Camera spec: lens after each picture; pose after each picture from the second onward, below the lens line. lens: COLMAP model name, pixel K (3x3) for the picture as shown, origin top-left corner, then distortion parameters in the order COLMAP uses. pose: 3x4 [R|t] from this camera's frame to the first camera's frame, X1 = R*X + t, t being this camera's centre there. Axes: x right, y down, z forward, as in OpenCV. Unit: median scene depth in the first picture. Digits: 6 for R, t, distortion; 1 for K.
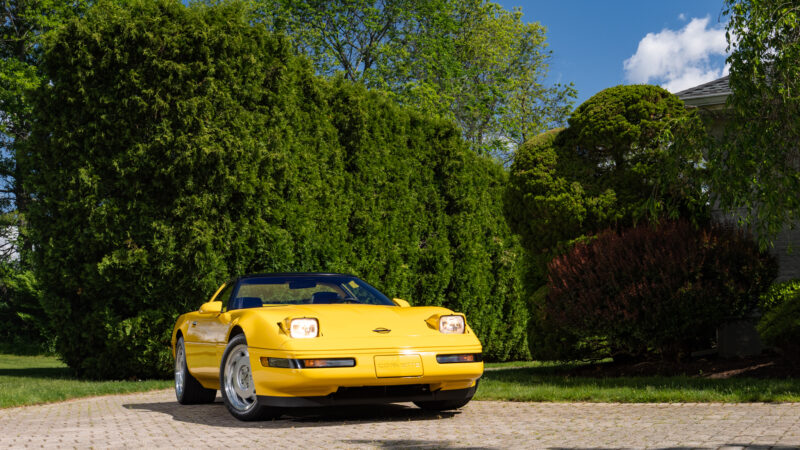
lens RADIAL K [[1015.8, 0, 407.3], [0, 1015.8, 223.5], [0, 0, 1]] dist [-0.044410, 0.000000]
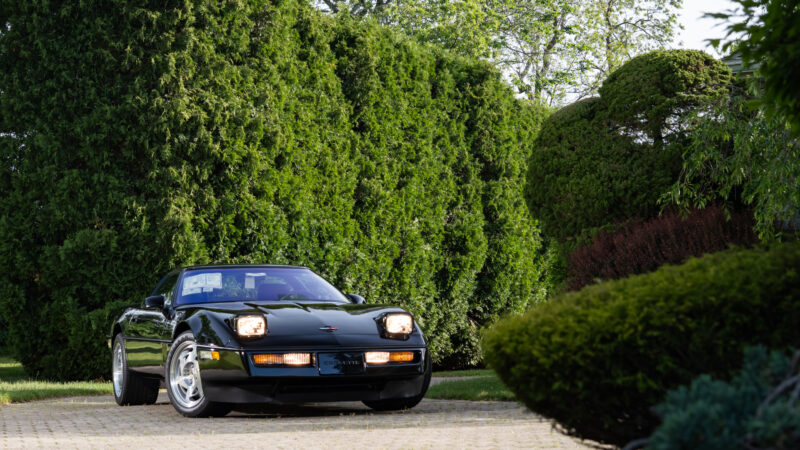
lens RADIAL K [[1469.9, 0, 404.2], [0, 1469.9, 217.6], [0, 0, 1]] dist [-0.002421, 0.000000]
pose [[0.999332, 0.006789, -0.035899, 0.031029], [-0.005594, 0.999431, 0.033274, -0.027348], [0.036104, -0.033051, 0.998801, -0.231836]]
